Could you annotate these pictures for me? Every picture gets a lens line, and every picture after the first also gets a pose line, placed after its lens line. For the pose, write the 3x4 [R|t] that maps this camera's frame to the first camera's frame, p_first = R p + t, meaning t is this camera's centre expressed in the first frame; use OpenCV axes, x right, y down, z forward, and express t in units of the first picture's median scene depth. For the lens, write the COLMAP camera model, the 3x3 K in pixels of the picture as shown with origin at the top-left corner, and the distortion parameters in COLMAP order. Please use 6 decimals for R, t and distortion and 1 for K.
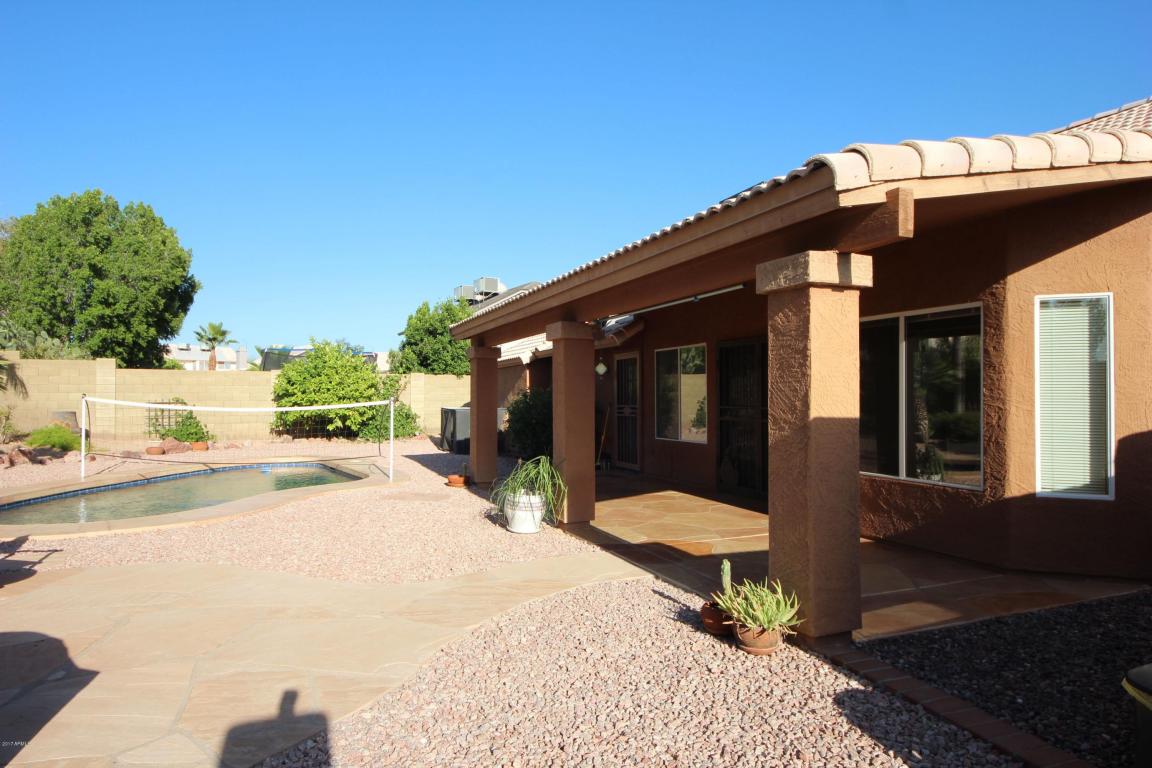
lens RADIAL K [[682.5, 0, 579.7], [0, 682.5, 389.8], [0, 0, 1]] dist [-0.005884, -0.000697]
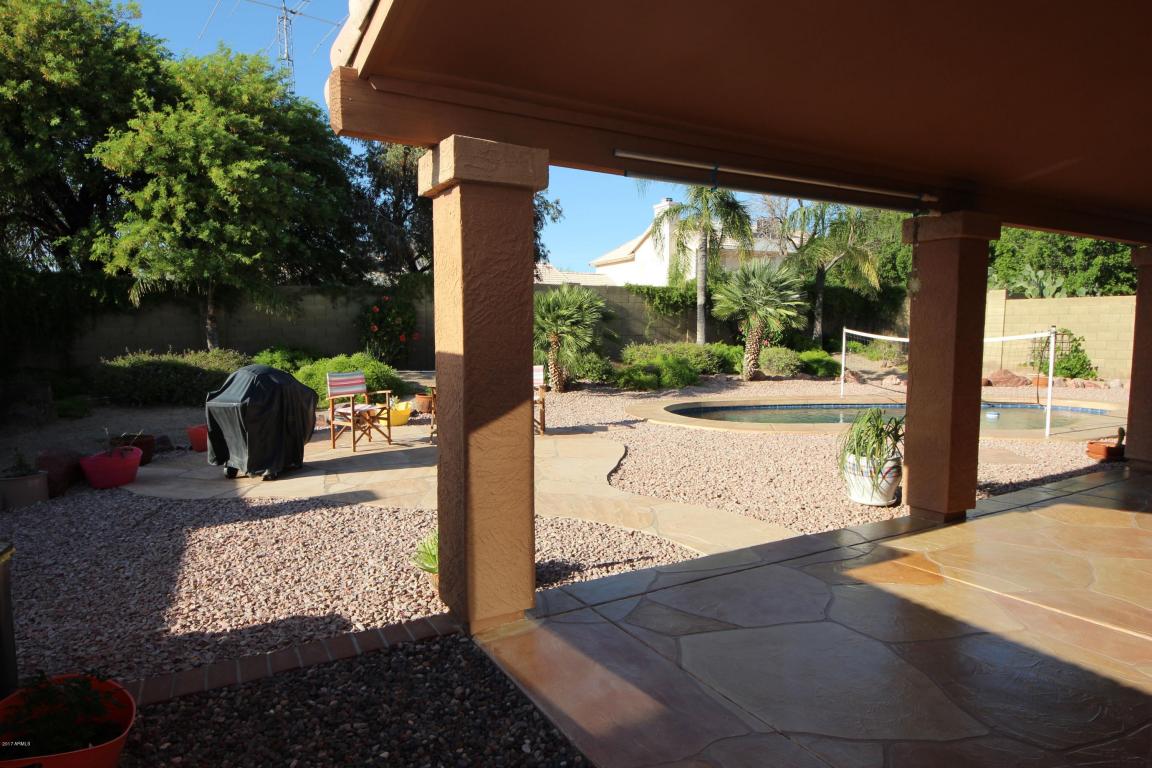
lens RADIAL K [[682.5, 0, 576.7], [0, 682.5, 383.7], [0, 0, 1]] dist [-0.005884, -0.000697]
pose [[0.116332, 0.074630, -0.990402, 0.912396], [0.020795, 0.996771, 0.077553, 0.002150], [0.992993, -0.029618, 0.114405, 0.782092]]
